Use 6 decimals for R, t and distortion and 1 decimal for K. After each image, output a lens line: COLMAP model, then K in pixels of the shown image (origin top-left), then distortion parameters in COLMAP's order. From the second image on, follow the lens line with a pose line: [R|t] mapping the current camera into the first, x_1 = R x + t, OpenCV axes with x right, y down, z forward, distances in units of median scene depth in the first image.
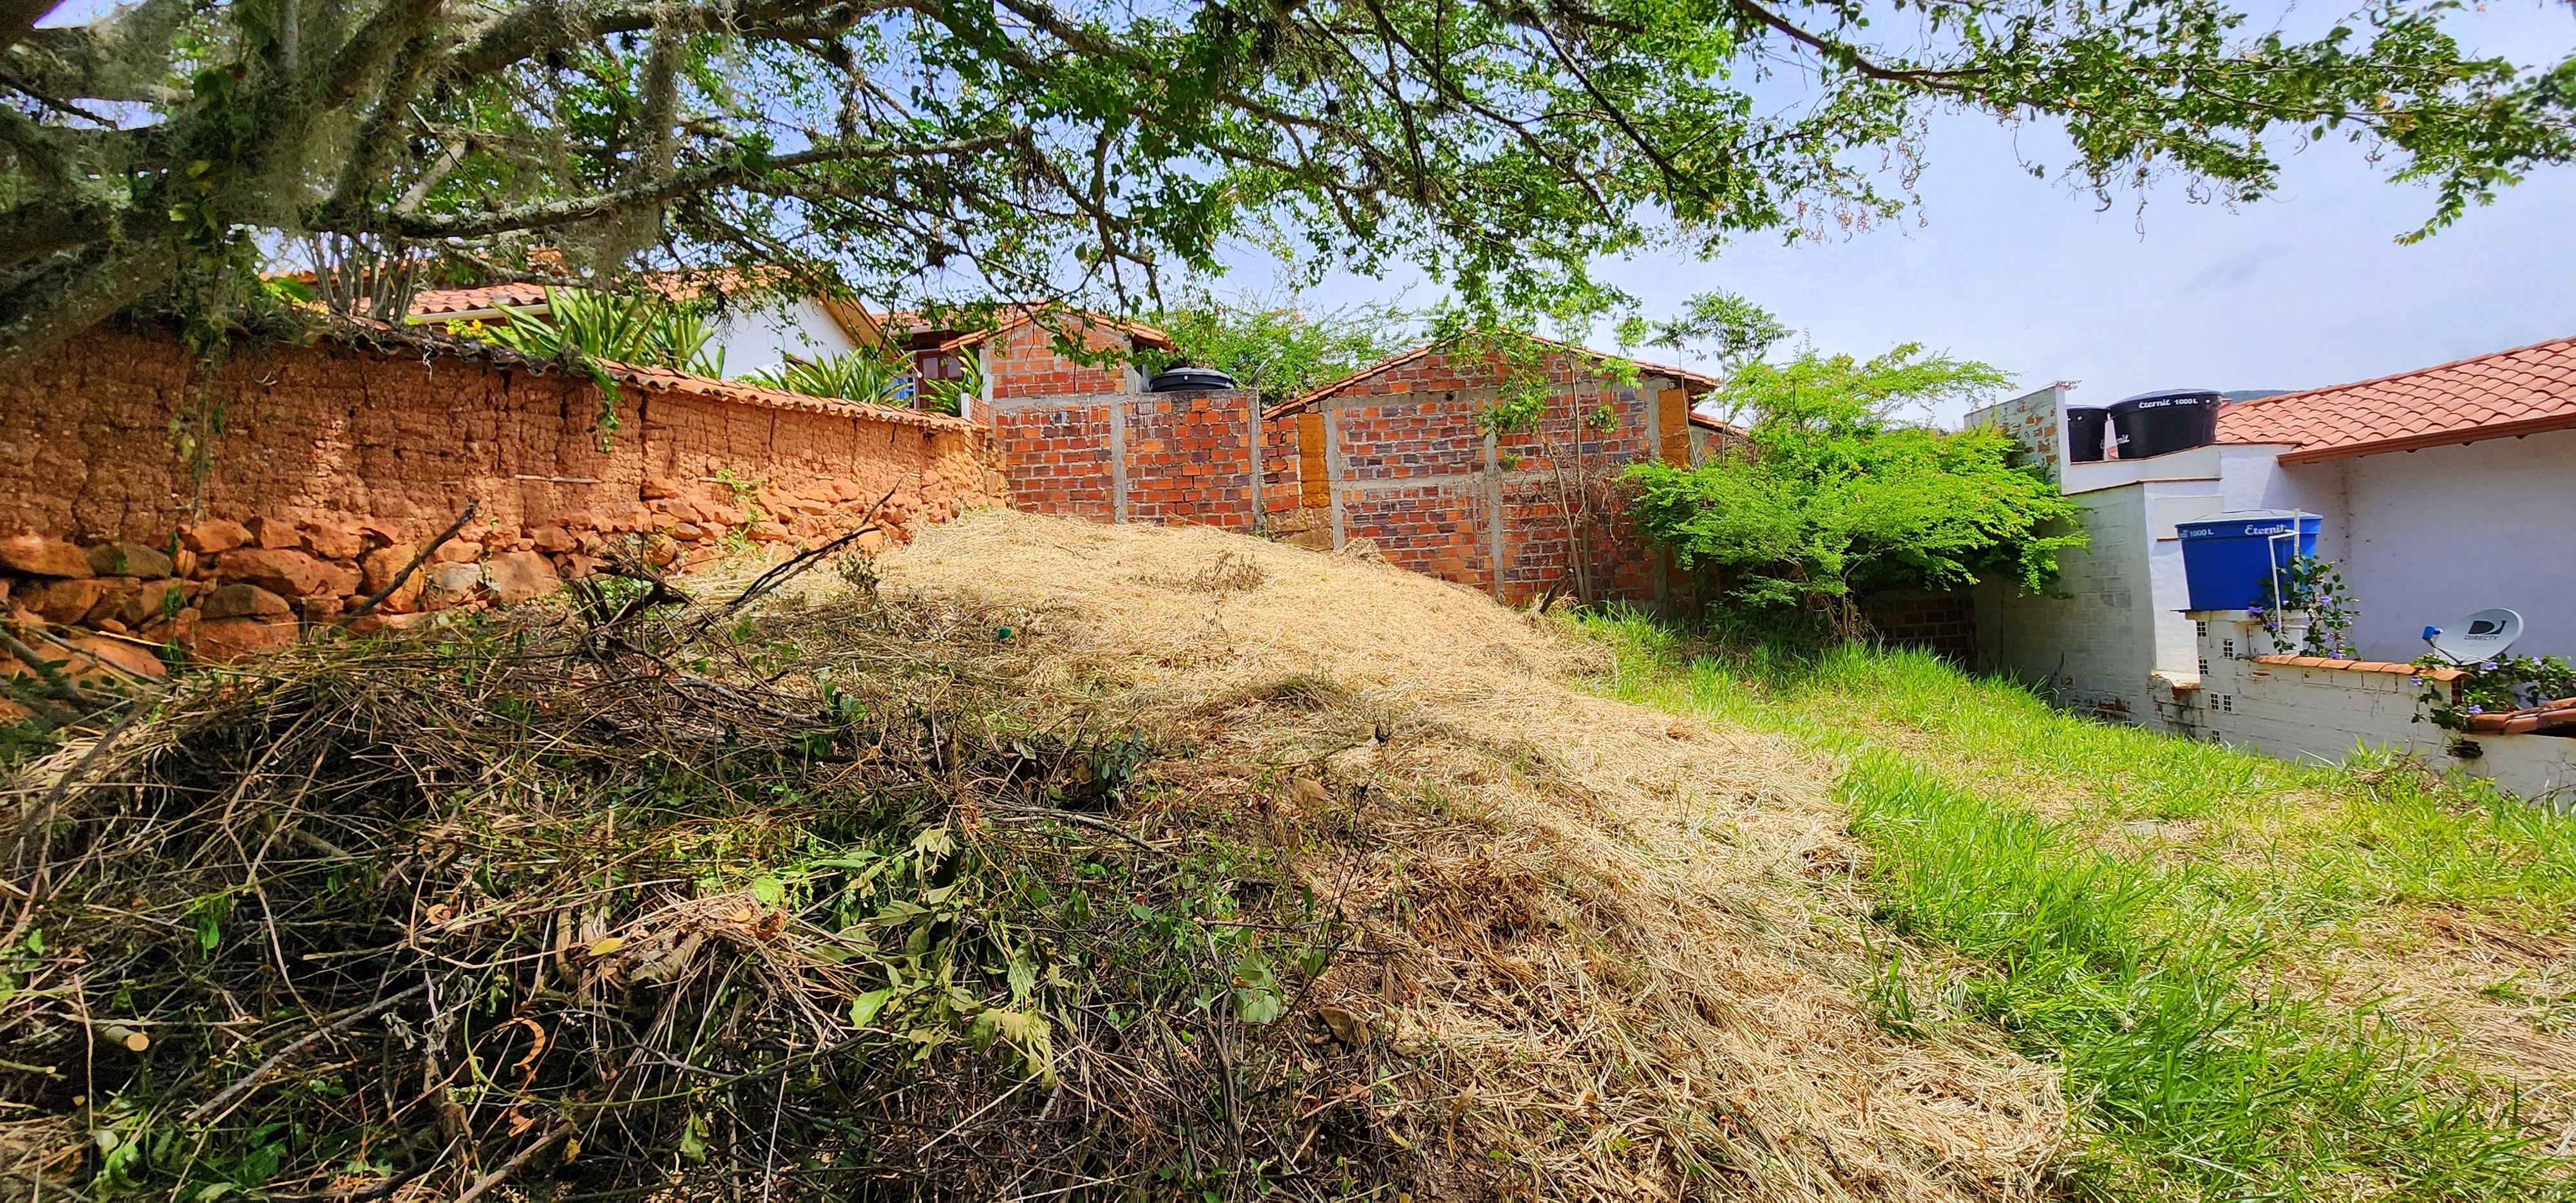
lens RADIAL K [[1076.1, 0, 1300.3], [0, 1076.1, 597.6], [0, 0, 1]] dist [0.001027, -0.000456]
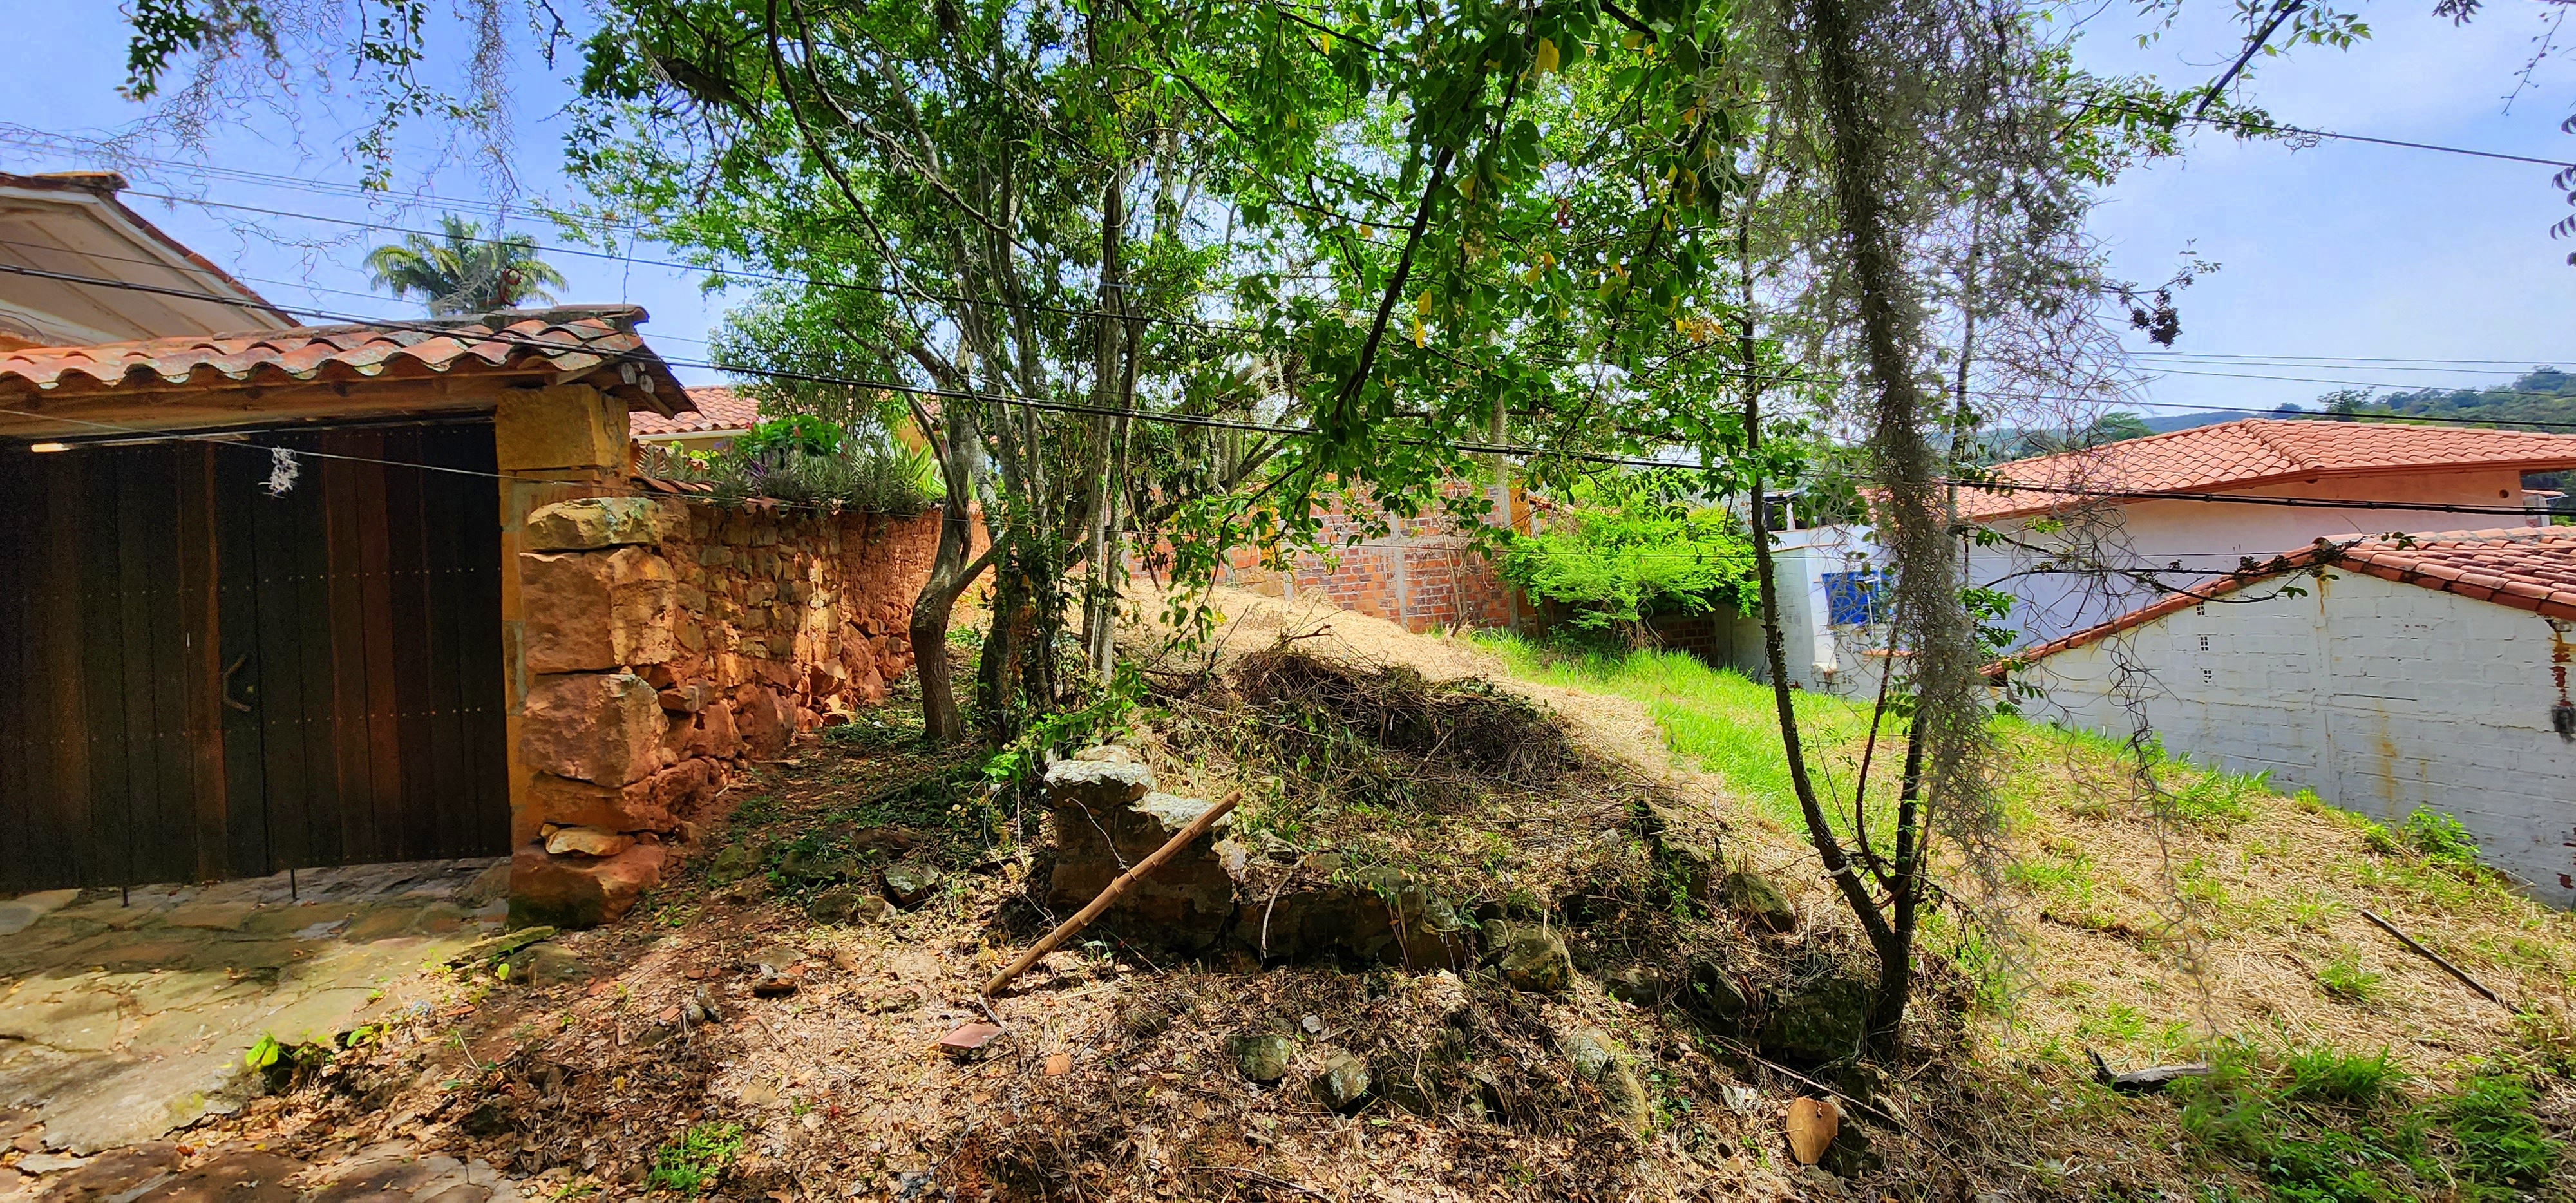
lens RADIAL K [[1045.1, 0, 1302.3], [0, 1045.1, 599.4], [0, 0, 1]] dist [0.004186, -0.001826]
pose [[0.984574, -0.019925, 0.173828, -0.179657], [0.024868, 0.999345, -0.026304, -0.003762], [-0.173190, 0.030221, 0.984425, -0.315222]]
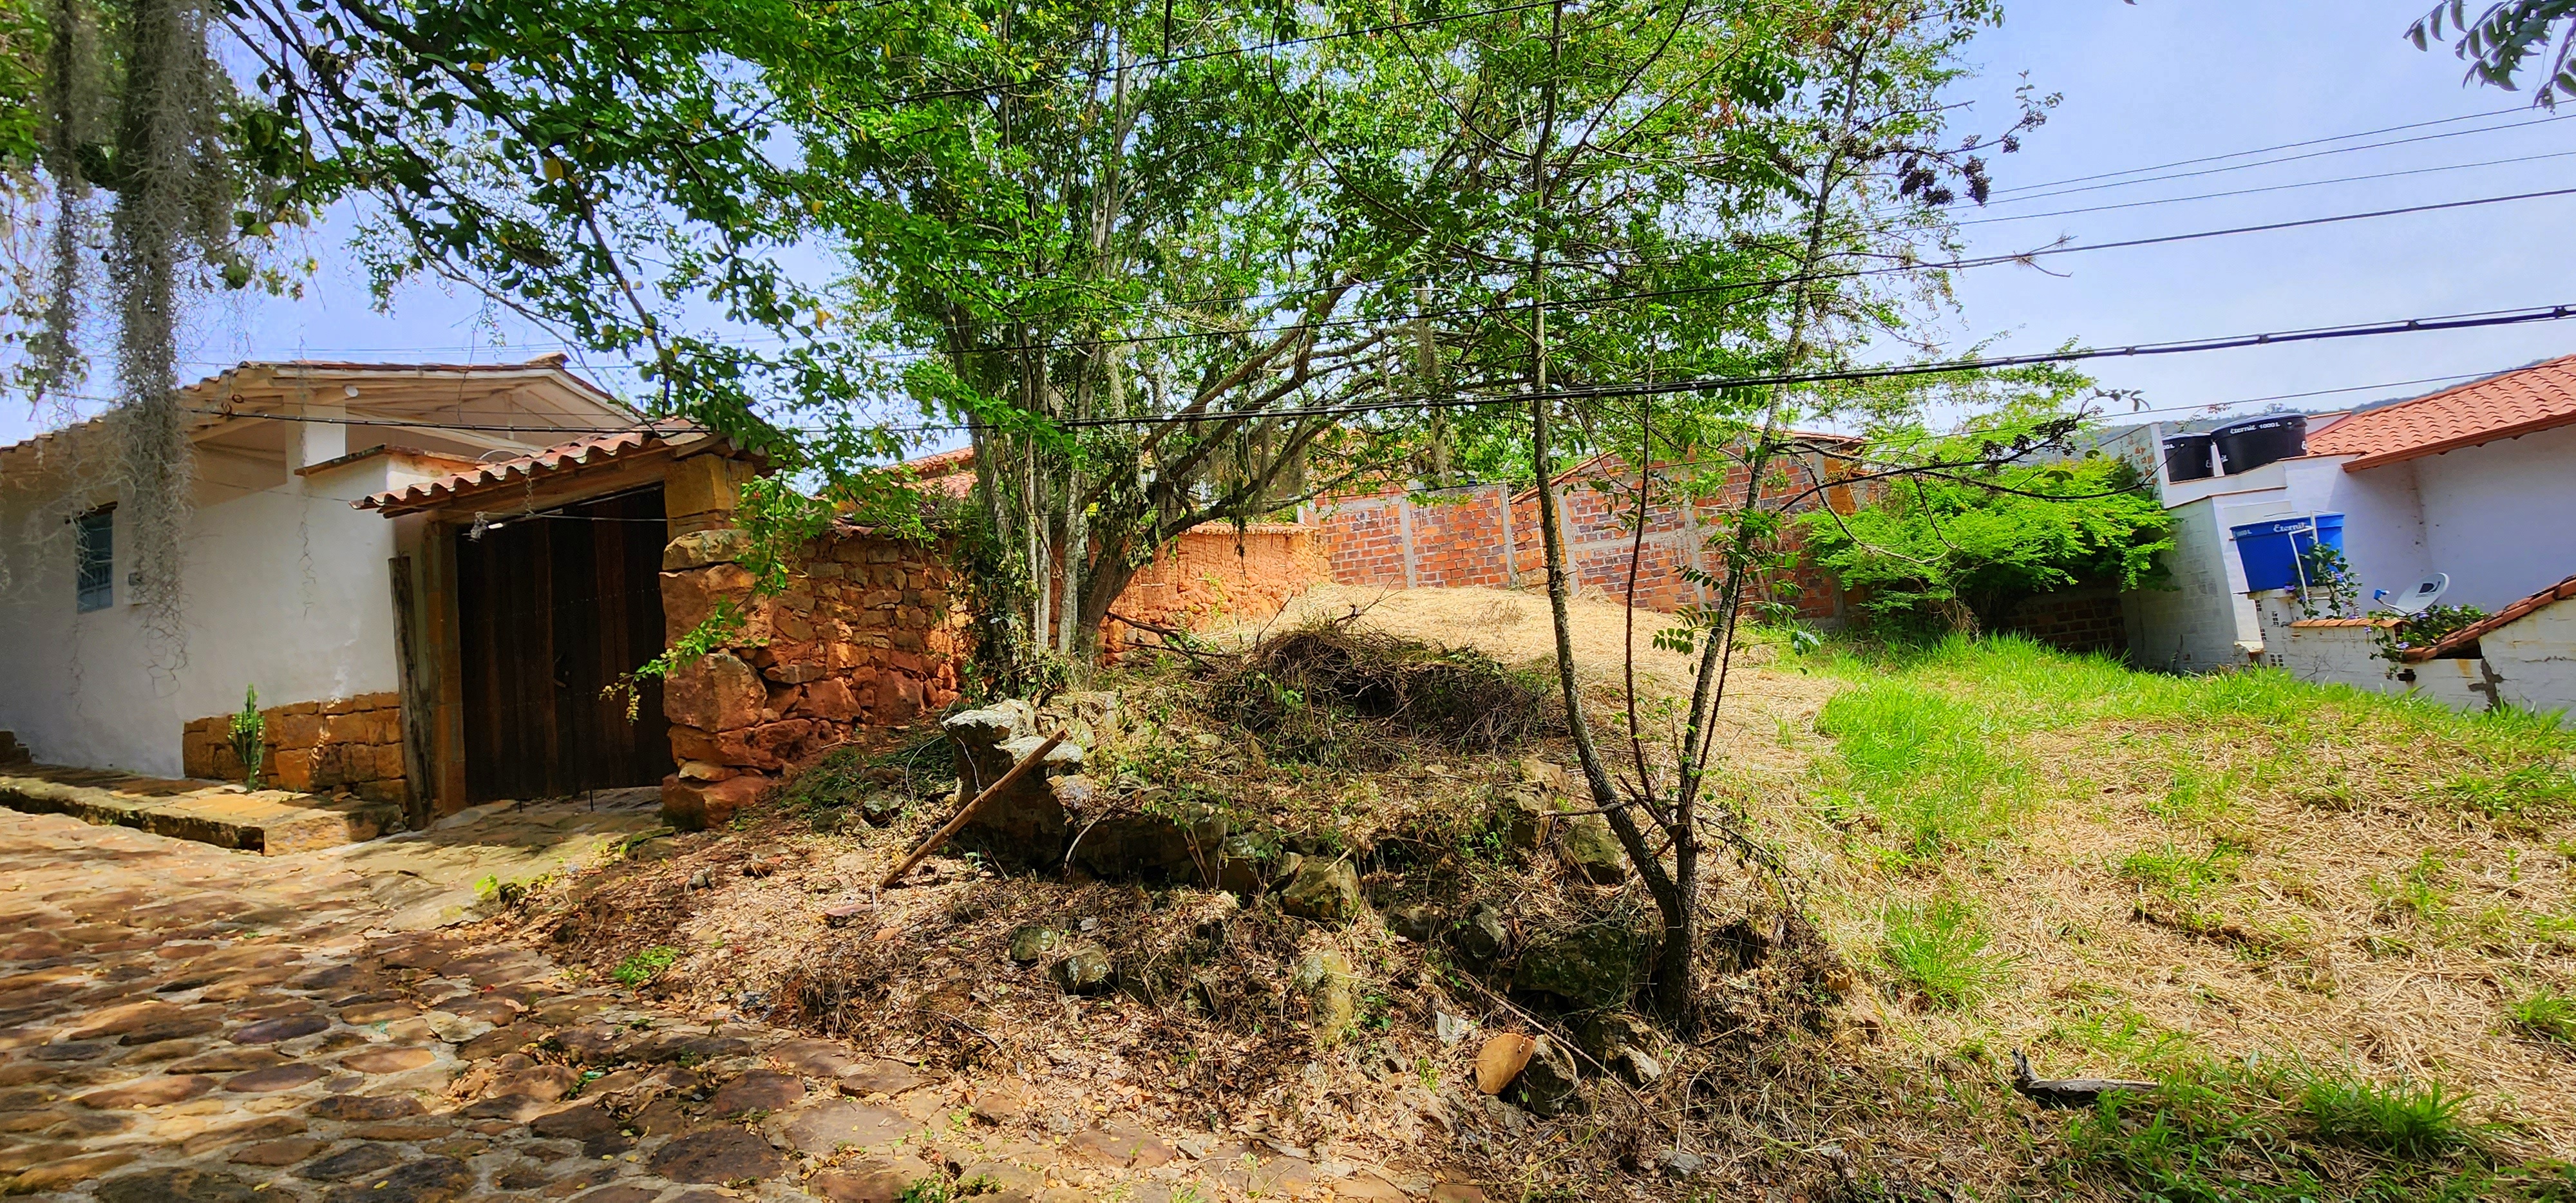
lens RADIAL K [[1045.1, 0, 1302.3], [0, 1045.1, 599.4], [0, 0, 1]] dist [0.004186, -0.001826]
pose [[0.971318, -0.072075, -0.226598, -0.000253], [0.059265, 0.996262, -0.062845, 0.022439], [0.230281, 0.047613, 0.971959, -0.344787]]
